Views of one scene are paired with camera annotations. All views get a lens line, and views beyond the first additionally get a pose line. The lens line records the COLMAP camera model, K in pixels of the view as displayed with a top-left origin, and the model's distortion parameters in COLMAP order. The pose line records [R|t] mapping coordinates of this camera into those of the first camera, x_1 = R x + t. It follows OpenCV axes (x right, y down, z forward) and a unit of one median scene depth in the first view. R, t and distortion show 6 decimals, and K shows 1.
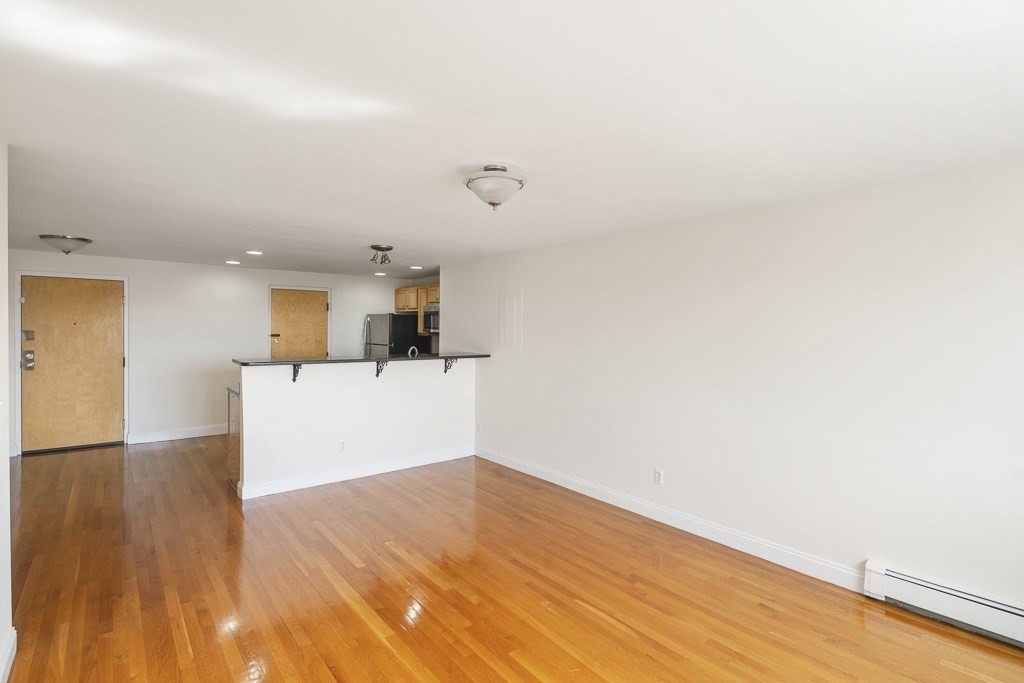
lens RADIAL K [[494.4, 0, 515.3], [0, 494.4, 336.0], [0, 0, 1]] dist [0.004047, -0.003852]
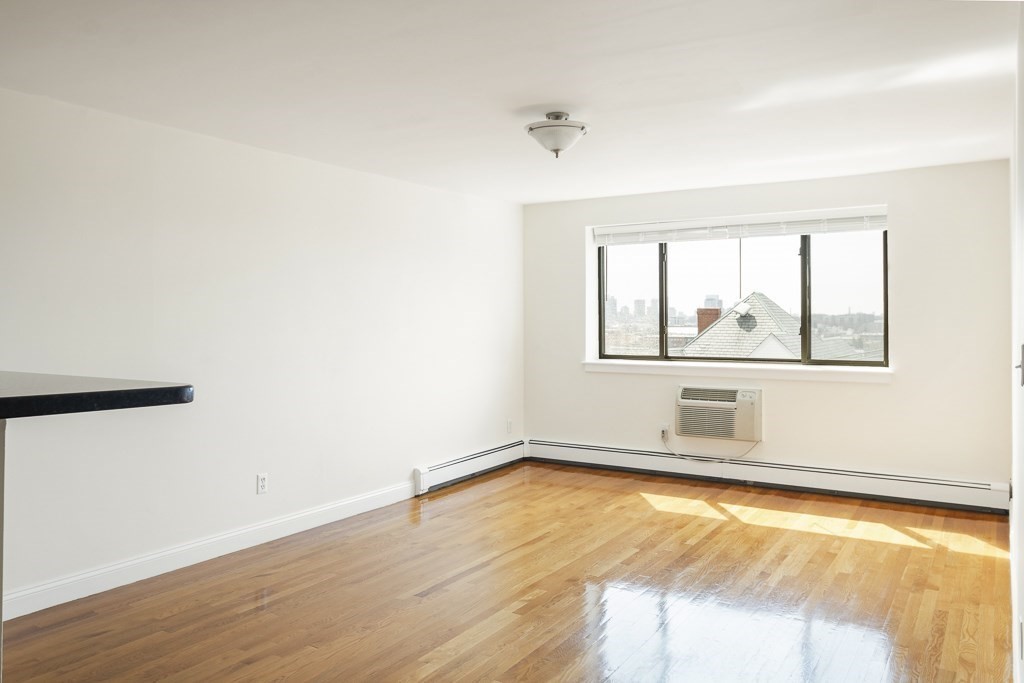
lens RADIAL K [[759.7, 0, 518.0], [0, 759.7, 316.2], [0, 0, 1]] dist [0.001628, 0.005015]
pose [[-0.315405, -0.004679, 0.948946, -0.716666], [0.012629, 0.999879, 0.009128, 0.021195], [-0.948873, 0.014864, -0.315308, 0.776706]]
